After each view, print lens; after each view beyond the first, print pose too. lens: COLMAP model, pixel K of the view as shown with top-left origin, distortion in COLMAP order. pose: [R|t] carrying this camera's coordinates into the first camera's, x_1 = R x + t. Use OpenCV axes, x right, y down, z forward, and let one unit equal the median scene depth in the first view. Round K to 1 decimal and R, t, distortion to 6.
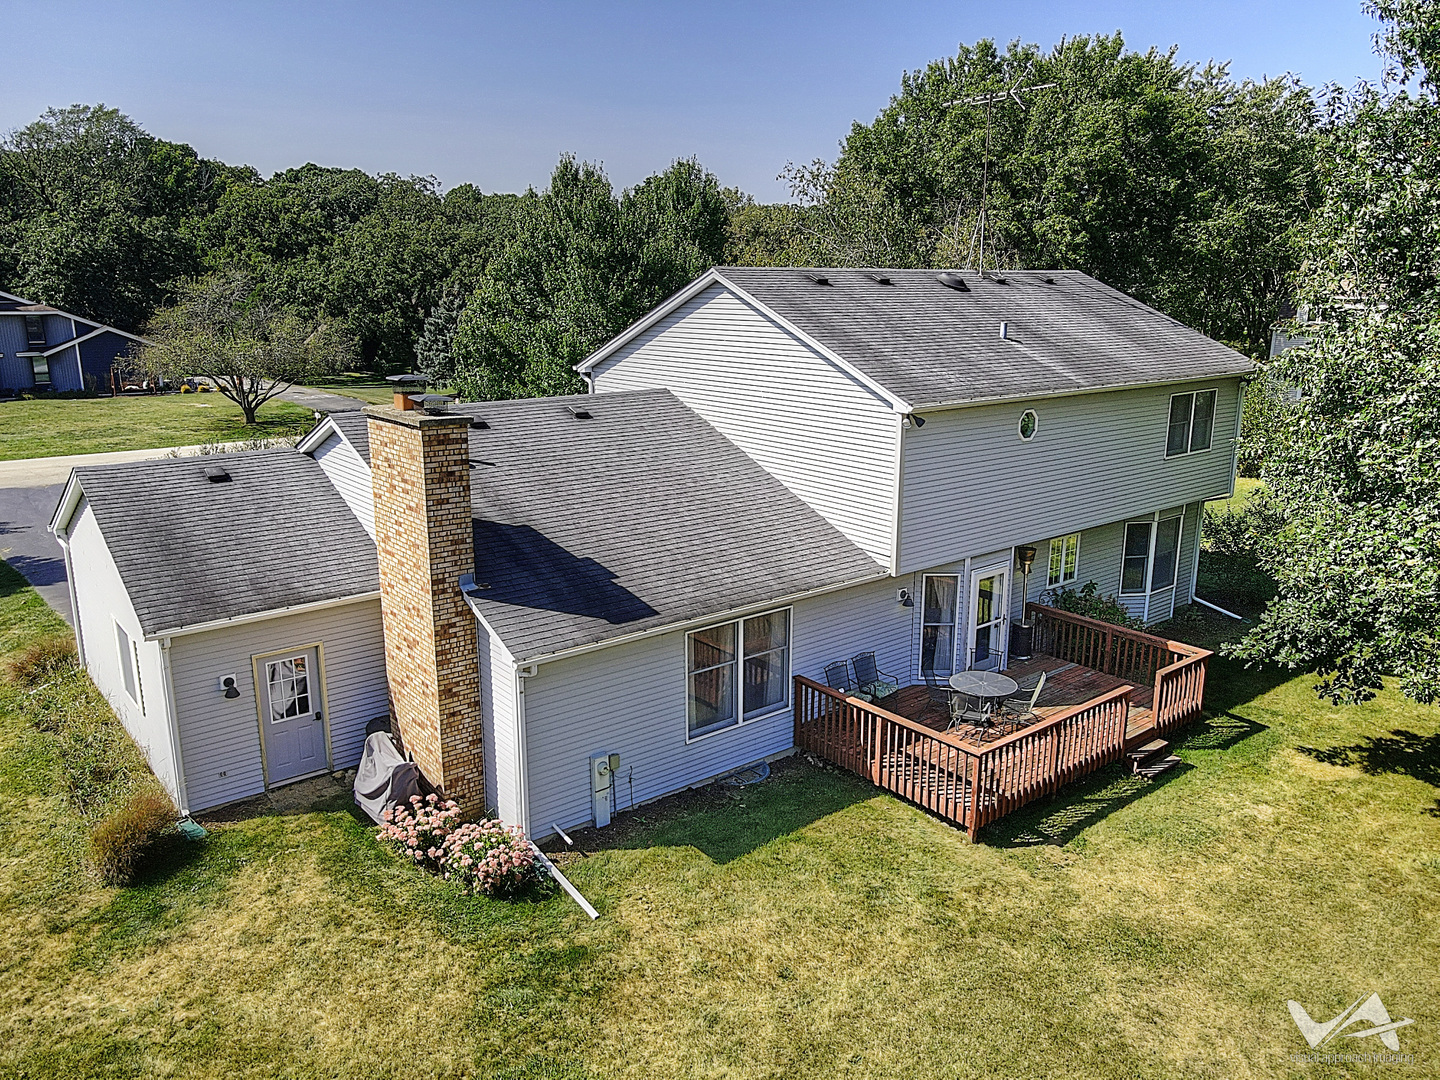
lens RADIAL K [[1037.3, 0, 717.7], [0, 1037.3, 540.6], [0, 0, 1]] dist [0.005666, -0.000522]
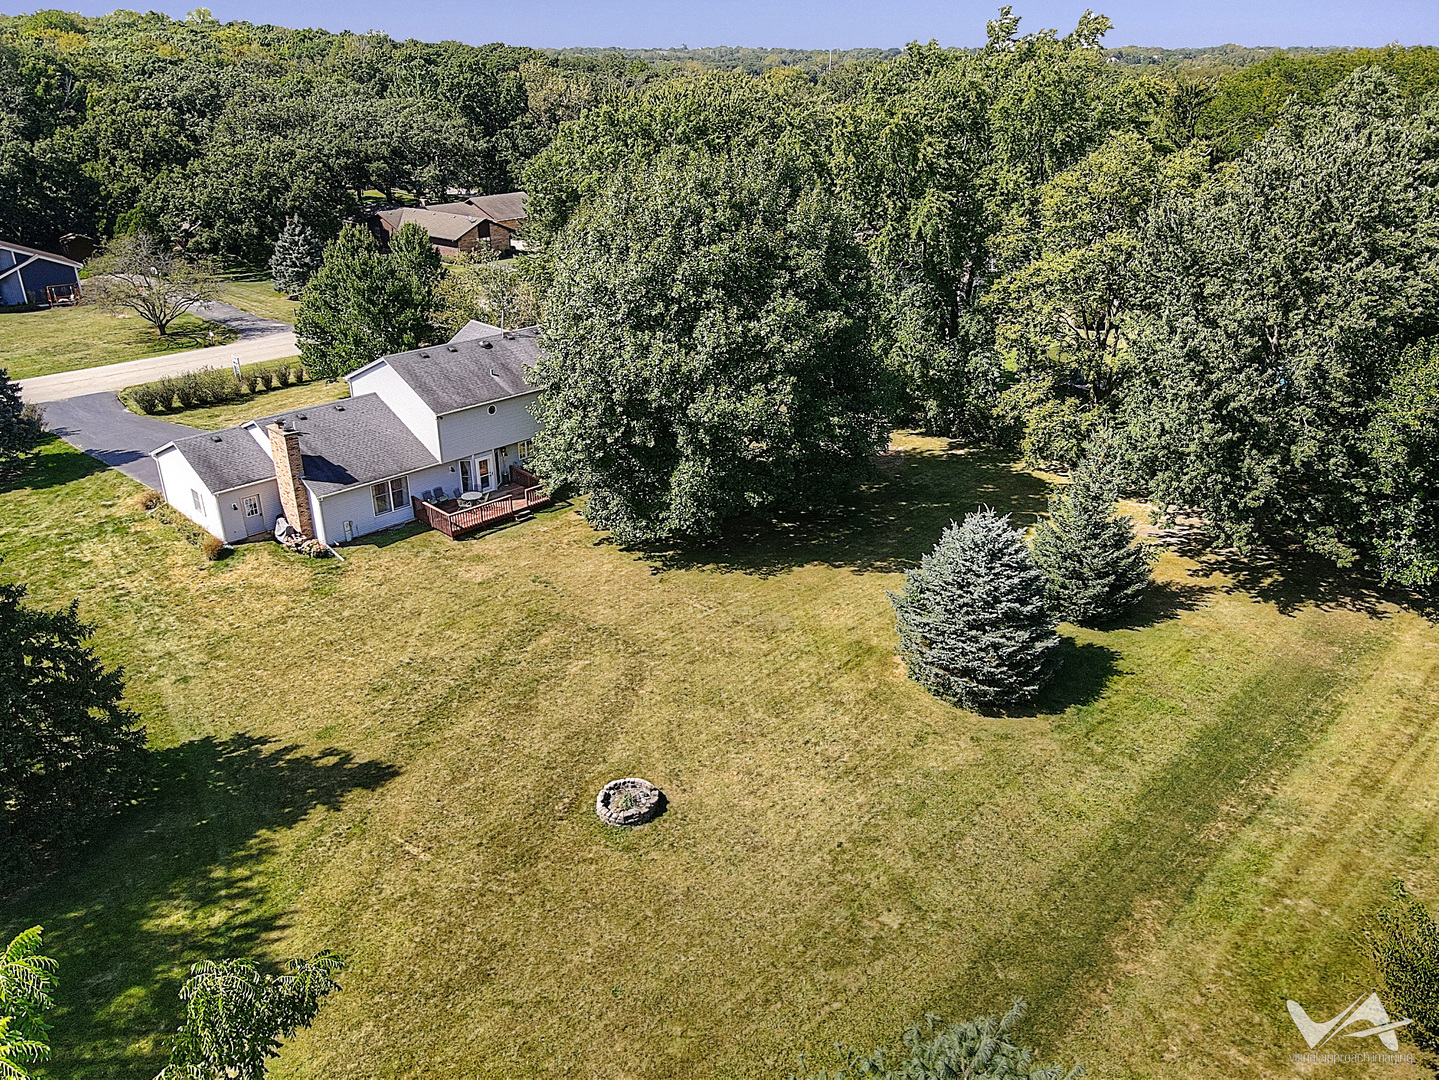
lens RADIAL K [[1036.6, 0, 719.2], [0, 1036.6, 536.1], [0, 0, 1]] dist [0.005666, -0.000522]
pose [[0.993846, -0.047117, 0.100247, 0.757697], [0.027376, 0.981428, 0.189869, -0.363636], [-0.107331, -0.185956, 0.976678, -2.481571]]
